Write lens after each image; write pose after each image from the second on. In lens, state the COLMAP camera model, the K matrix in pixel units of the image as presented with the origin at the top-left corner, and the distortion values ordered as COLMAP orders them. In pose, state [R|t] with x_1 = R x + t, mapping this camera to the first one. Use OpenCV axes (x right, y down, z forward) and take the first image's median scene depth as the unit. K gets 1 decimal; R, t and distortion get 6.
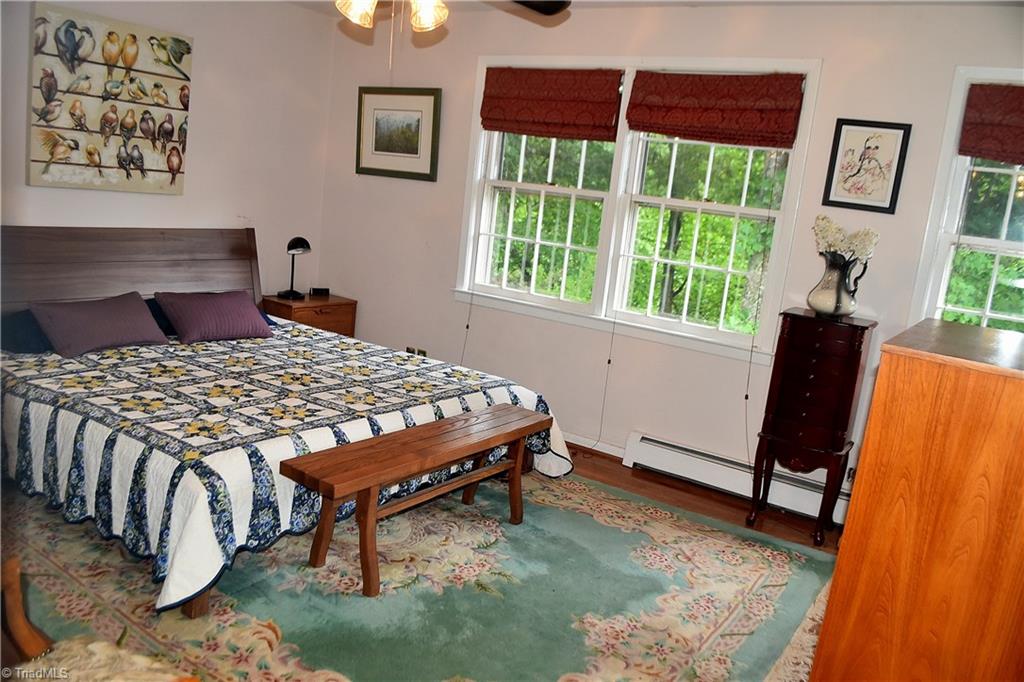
lens RADIAL K [[799.7, 0, 512.6], [0, 799.7, 341.1], [0, 0, 1]] dist [-0.002338, -0.001951]
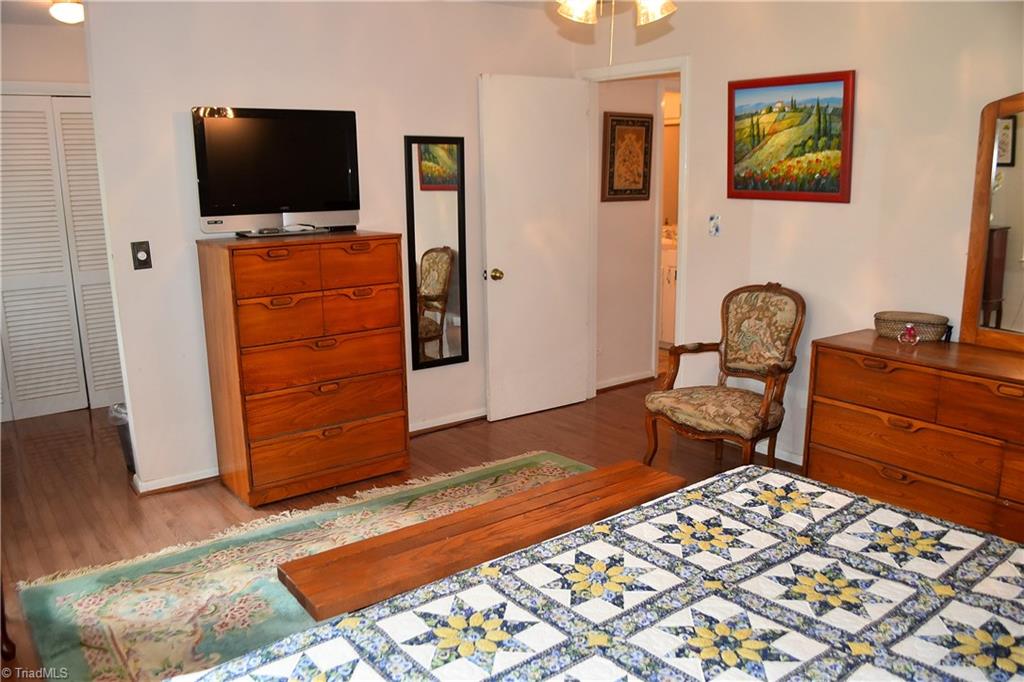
lens RADIAL K [[799.7, 0, 512.0], [0, 799.7, 340.3], [0, 0, 1]] dist [-0.002338, -0.001951]
pose [[-0.940135, -0.158728, 0.301583, -0.278764], [-0.025830, 0.915559, 0.401353, -0.316455], [-0.339823, 0.369536, -0.864849, 1.457657]]
